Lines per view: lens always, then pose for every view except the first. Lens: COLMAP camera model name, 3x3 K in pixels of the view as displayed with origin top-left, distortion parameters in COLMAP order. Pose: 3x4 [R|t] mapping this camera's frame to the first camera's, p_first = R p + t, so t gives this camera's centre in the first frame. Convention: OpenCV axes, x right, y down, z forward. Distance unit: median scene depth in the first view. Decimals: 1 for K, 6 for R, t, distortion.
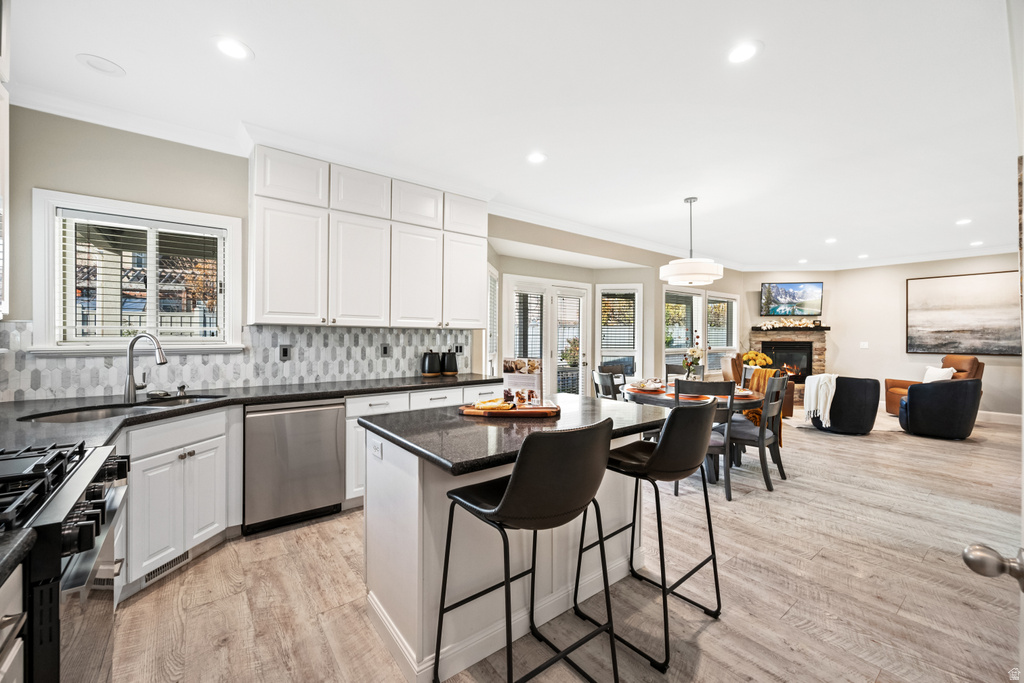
lens RADIAL K [[411.2, 0, 513.9], [0, 411.2, 339.2], [0, 0, 1]] dist [-0.001110, 0.000133]
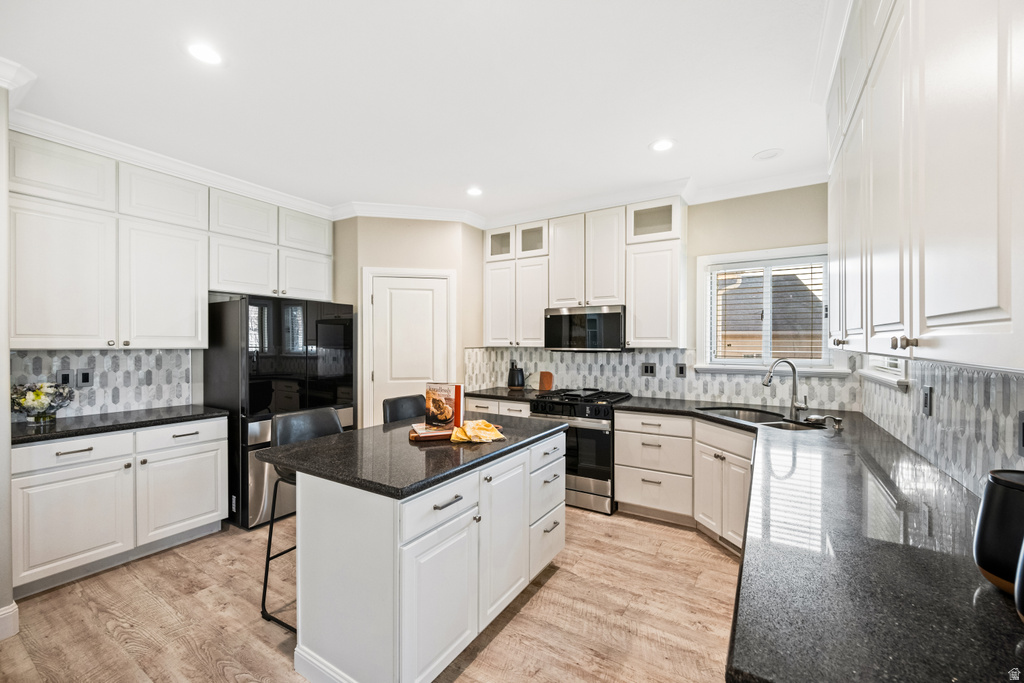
lens RADIAL K [[410.8, 0, 513.5], [0, 410.8, 345.2], [0, 0, 1]] dist [0.000262, -0.000009]
pose [[-0.939691, -0.003497, -0.342006, 0.071757], [-0.007065, 0.999933, 0.009188, -0.021247], [0.341951, 0.011050, -0.939653, 0.666529]]
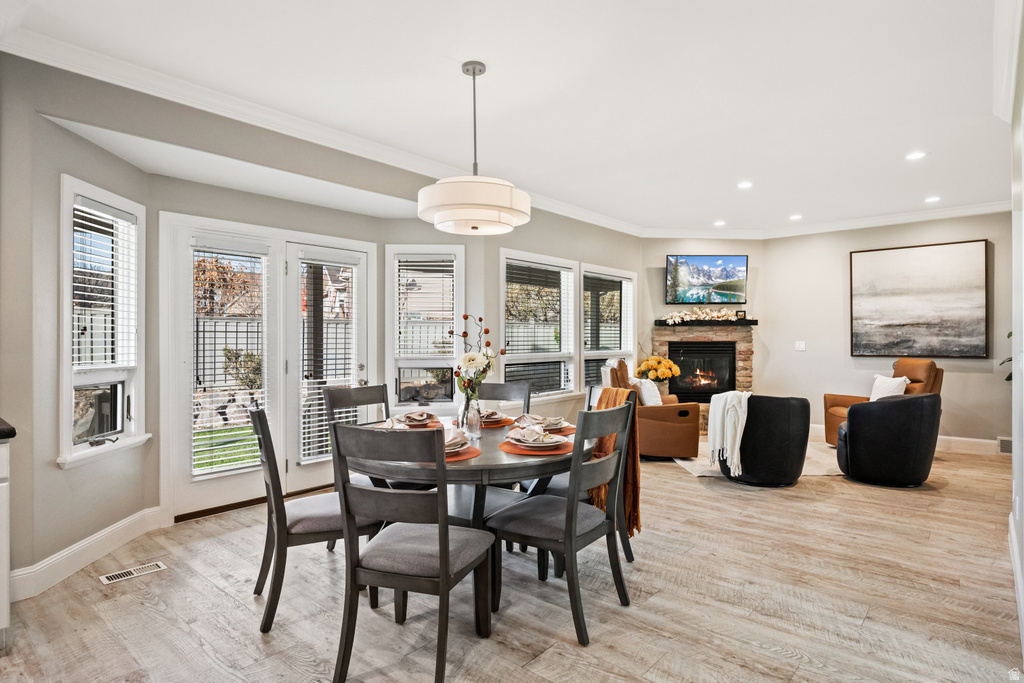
lens RADIAL K [[554.1, 0, 514.3], [0, 554.1, 338.6], [0, 0, 1]] dist [0.000958, -0.001462]
pose [[0.980677, -0.006476, 0.195528, 0.224491], [0.008084, 0.999940, -0.007430, 0.006240], [-0.195468, 0.008868, 0.980670, 0.199261]]
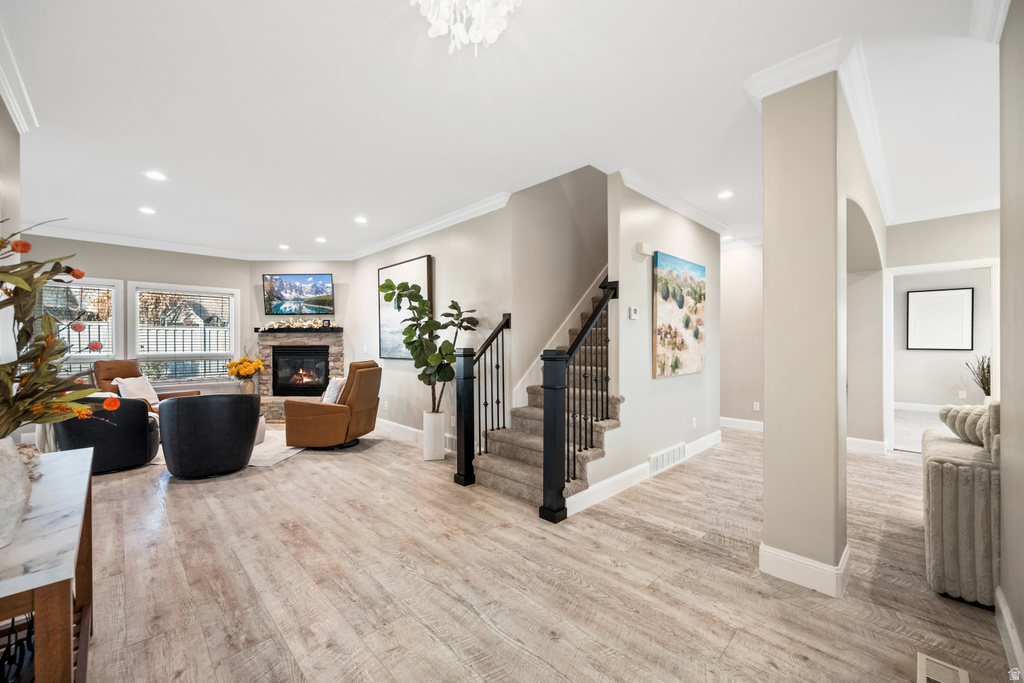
lens RADIAL K [[411.2, 0, 513.9], [0, 411.2, 339.2], [0, 0, 1]] dist [-0.001110, 0.000133]
pose [[0.994163, -0.005123, 0.107766, 1.265954], [0.006822, 0.999858, -0.015398, 0.010708], [-0.107672, 0.016043, 0.994057, 0.162212]]
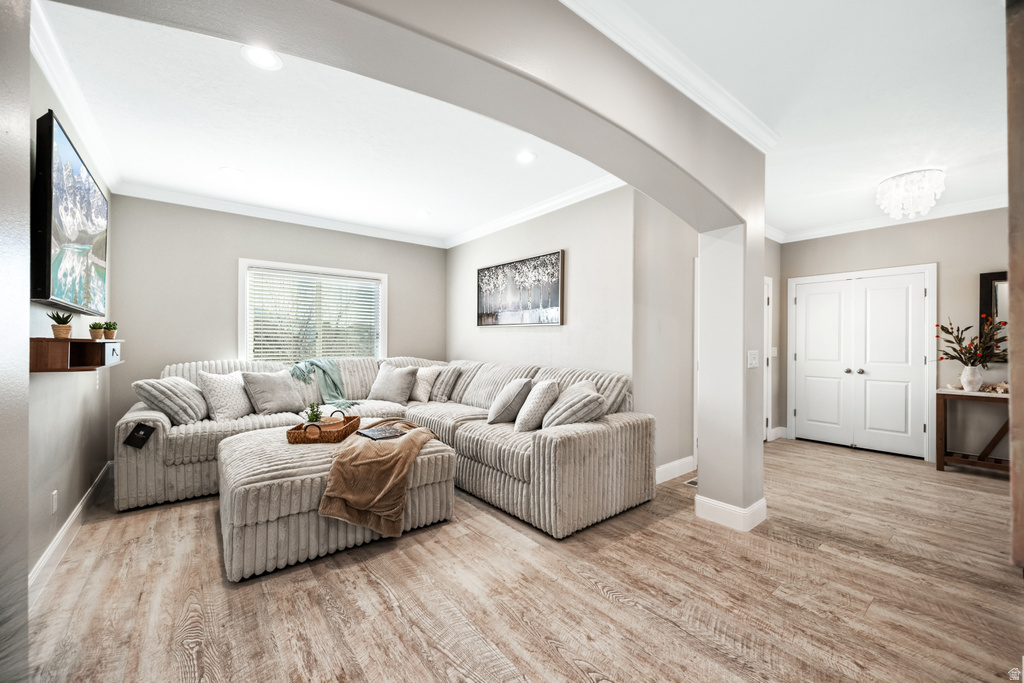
lens RADIAL K [[411.2, 0, 513.9], [0, 411.2, 339.2], [0, 0, 1]] dist [-0.001110, 0.000133]
pose [[-0.999962, -0.008049, -0.003384, 1.820613], [-0.008045, 0.999967, -0.001225, 0.008513], [0.003393, -0.001197, -0.999994, 0.986039]]
